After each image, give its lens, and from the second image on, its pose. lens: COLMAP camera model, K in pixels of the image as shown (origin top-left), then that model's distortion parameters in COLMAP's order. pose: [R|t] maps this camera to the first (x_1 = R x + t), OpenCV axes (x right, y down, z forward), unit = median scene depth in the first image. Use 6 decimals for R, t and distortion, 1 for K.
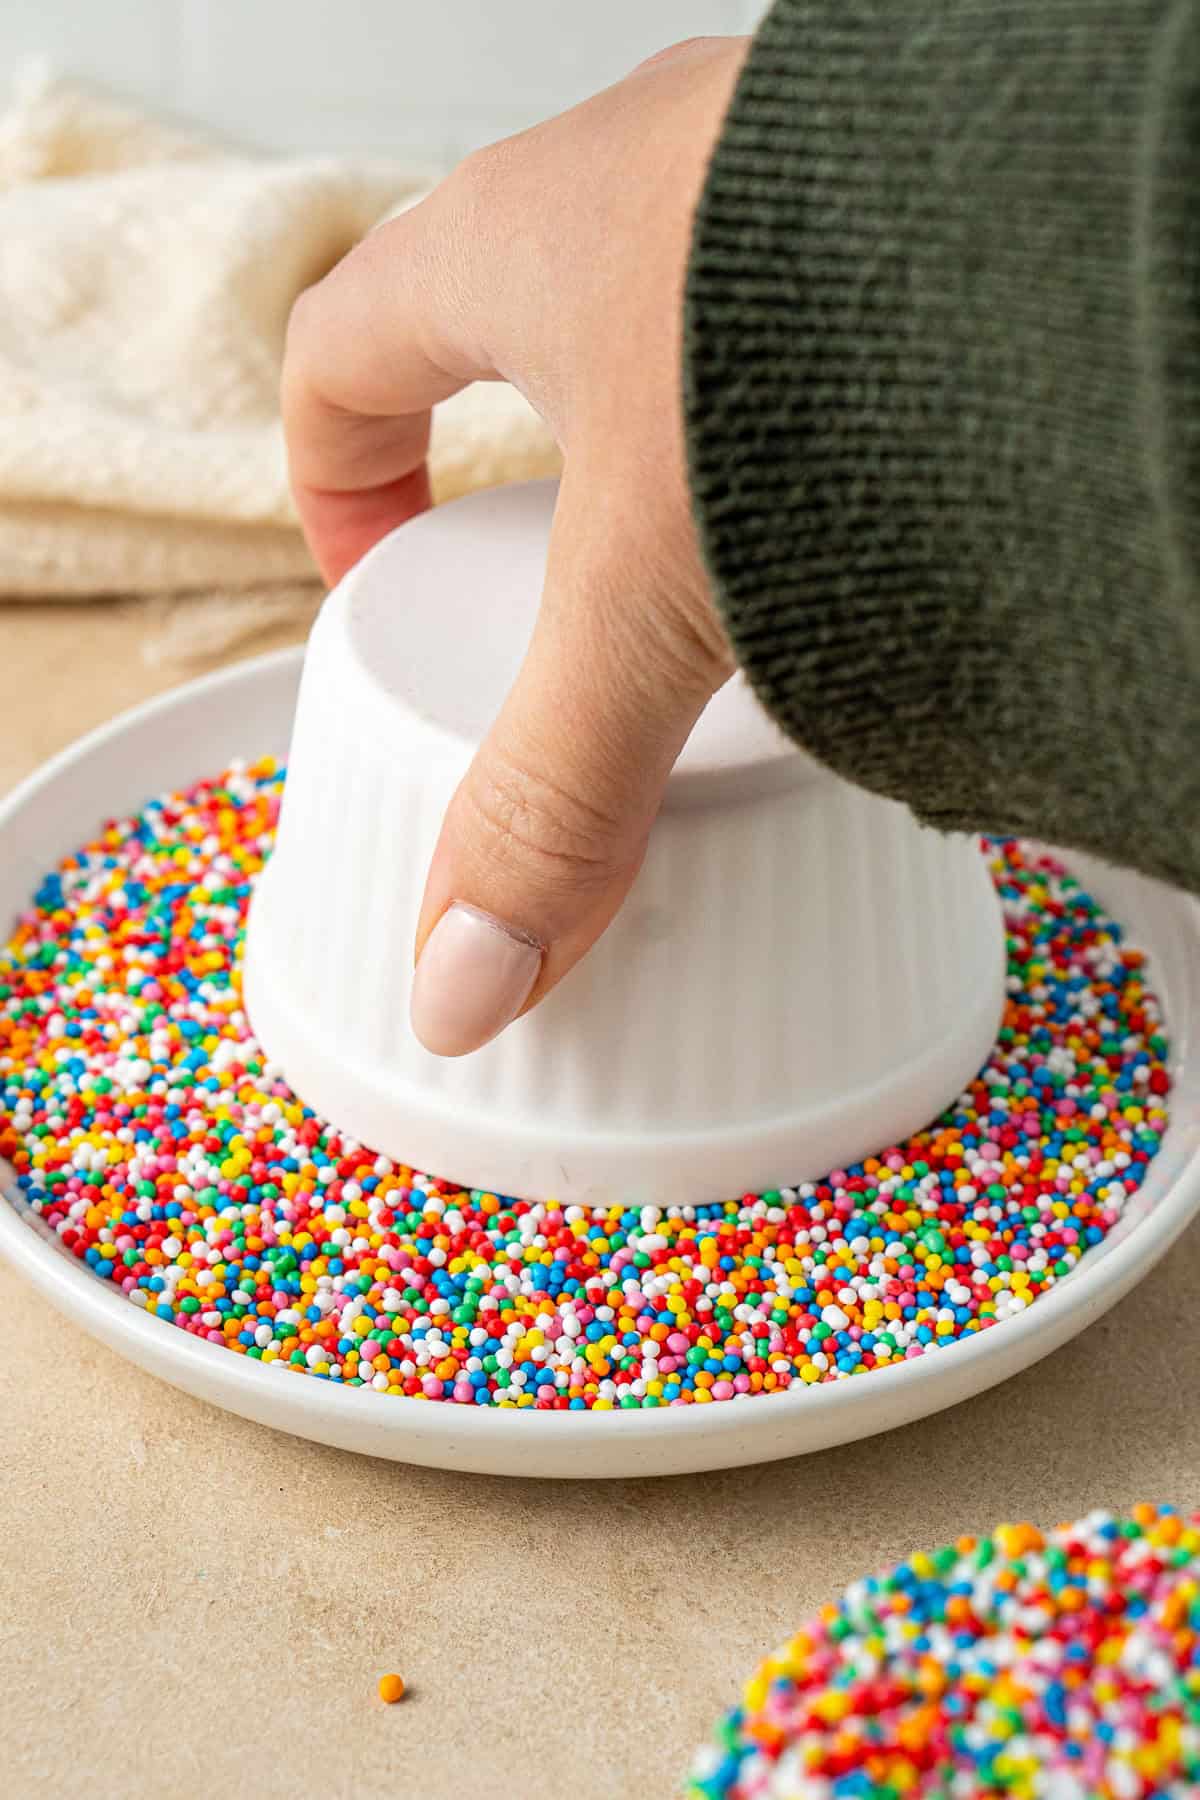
lens RADIAL K [[4134.2, 0, 600.0], [0, 4134.2, 900.0], [0, 0, 1]] dist [0.260689, 0.361873]
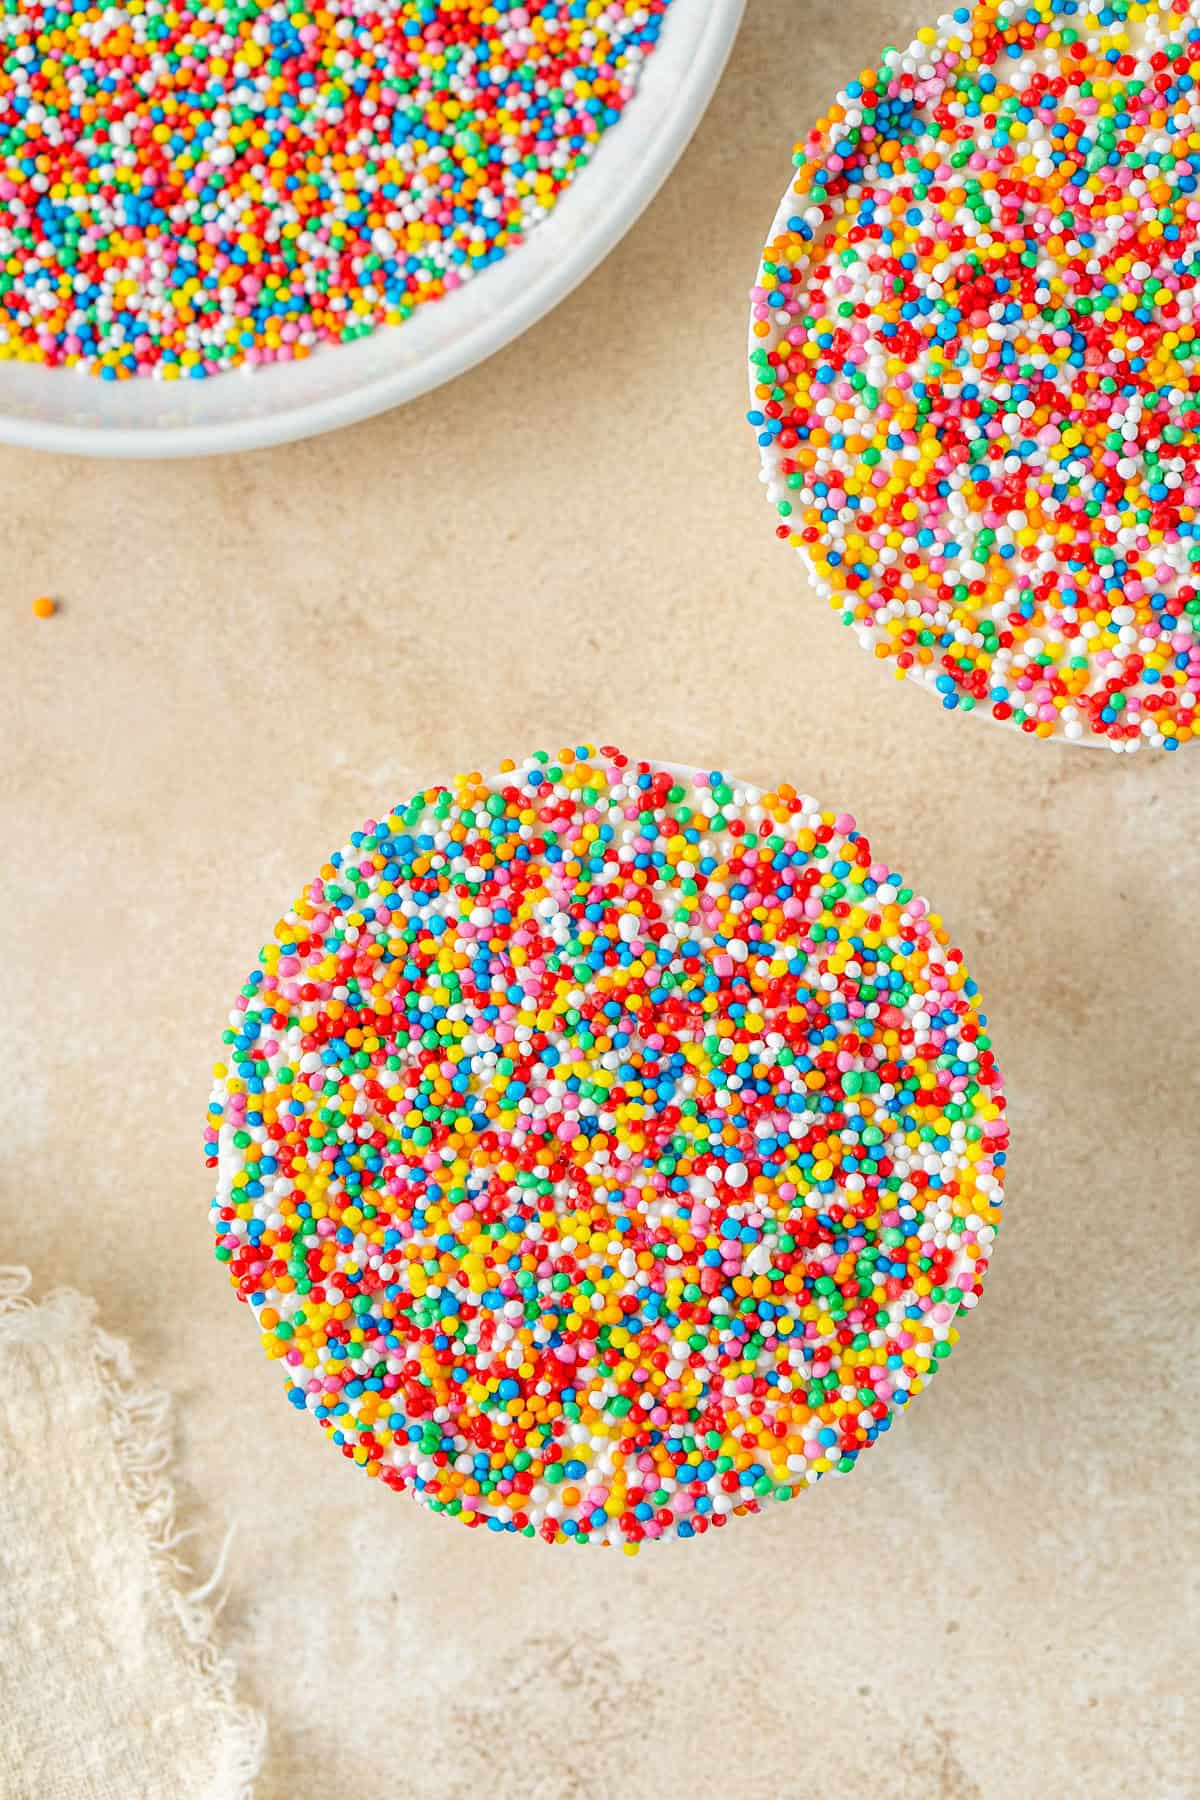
lens RADIAL K [[4134.2, 0, 600.0], [0, 4134.2, 900.0], [0, 0, 1]] dist [0.260689, 0.361873]
pose [[0.998808, -0.044028, -0.021093, 0.135164], [0.045866, 0.698253, 0.714380, -0.613143], [-0.016724, -0.714496, 0.699440, 0.038617]]
